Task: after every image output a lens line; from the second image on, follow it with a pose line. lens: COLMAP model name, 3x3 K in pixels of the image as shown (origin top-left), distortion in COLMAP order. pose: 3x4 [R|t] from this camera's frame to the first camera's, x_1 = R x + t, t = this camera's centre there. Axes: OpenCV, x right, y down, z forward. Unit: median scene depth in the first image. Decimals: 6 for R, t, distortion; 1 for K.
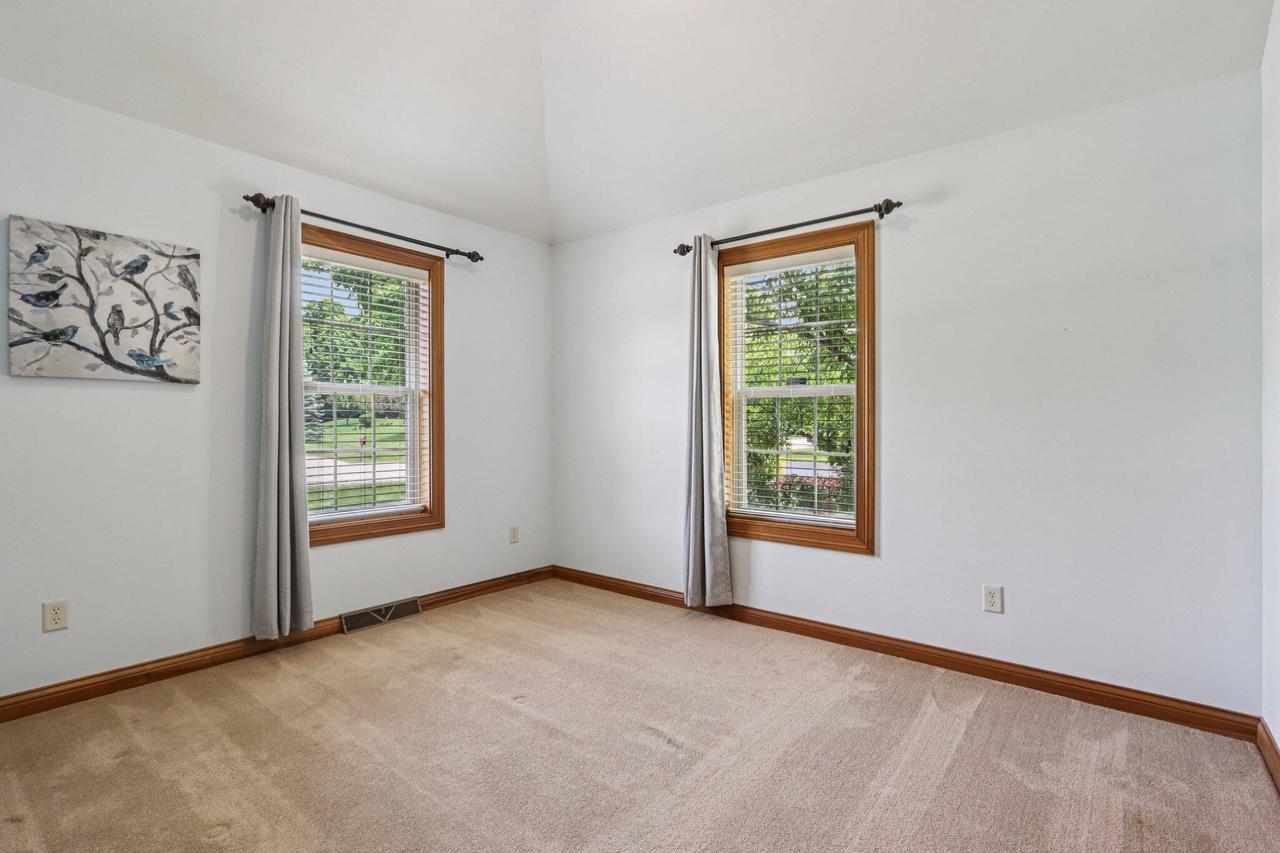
lens RADIAL K [[603.7, 0, 640.7], [0, 603.7, 418.1], [0, 0, 1]] dist [-0.020604, 0.005336]
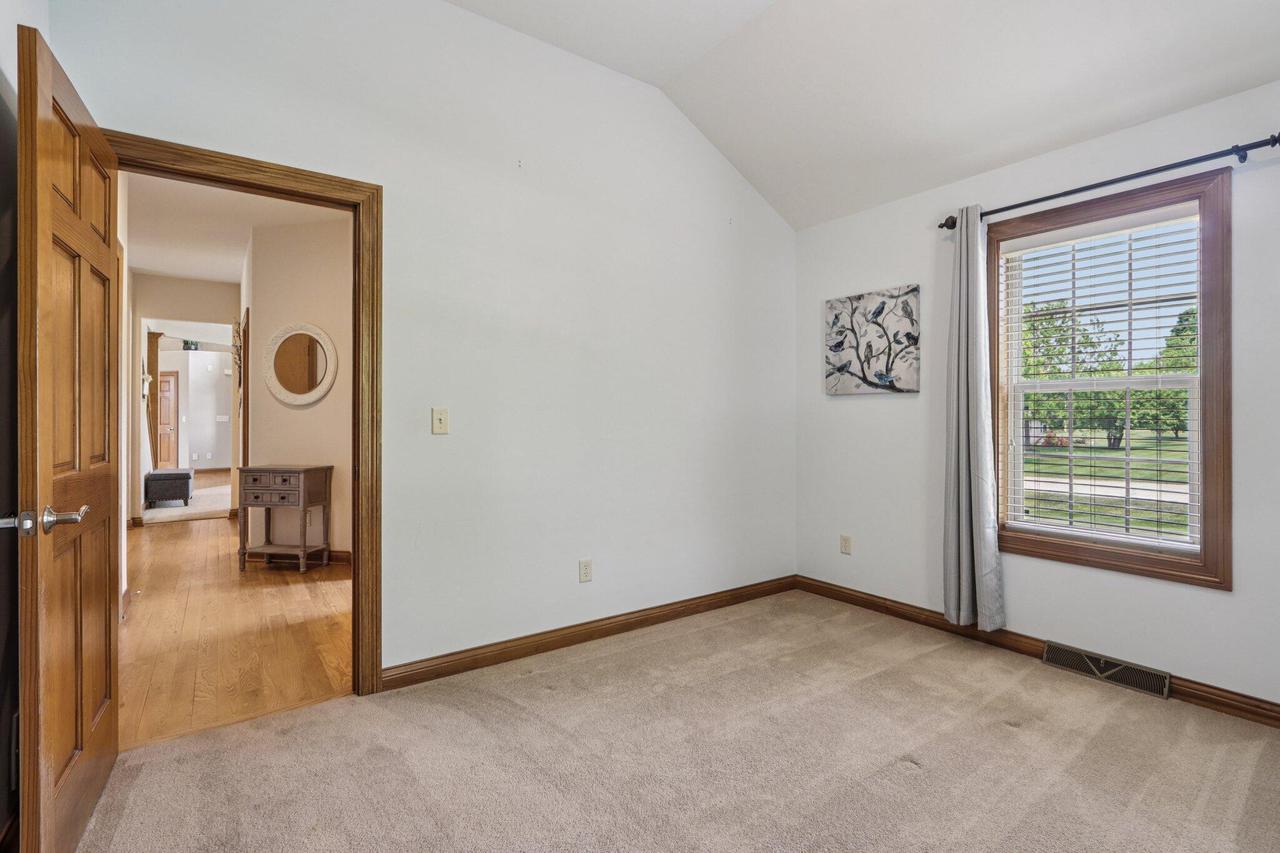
lens RADIAL K [[603.7, 0, 642.8], [0, 603.7, 422.9], [0, 0, 1]] dist [-0.020604, 0.005336]
pose [[-0.277881, 0.002442, -0.960612, 0.657779], [0.001105, 0.999997, 0.002223, 0.003470], [0.960615, -0.000444, -0.277883, 0.854836]]
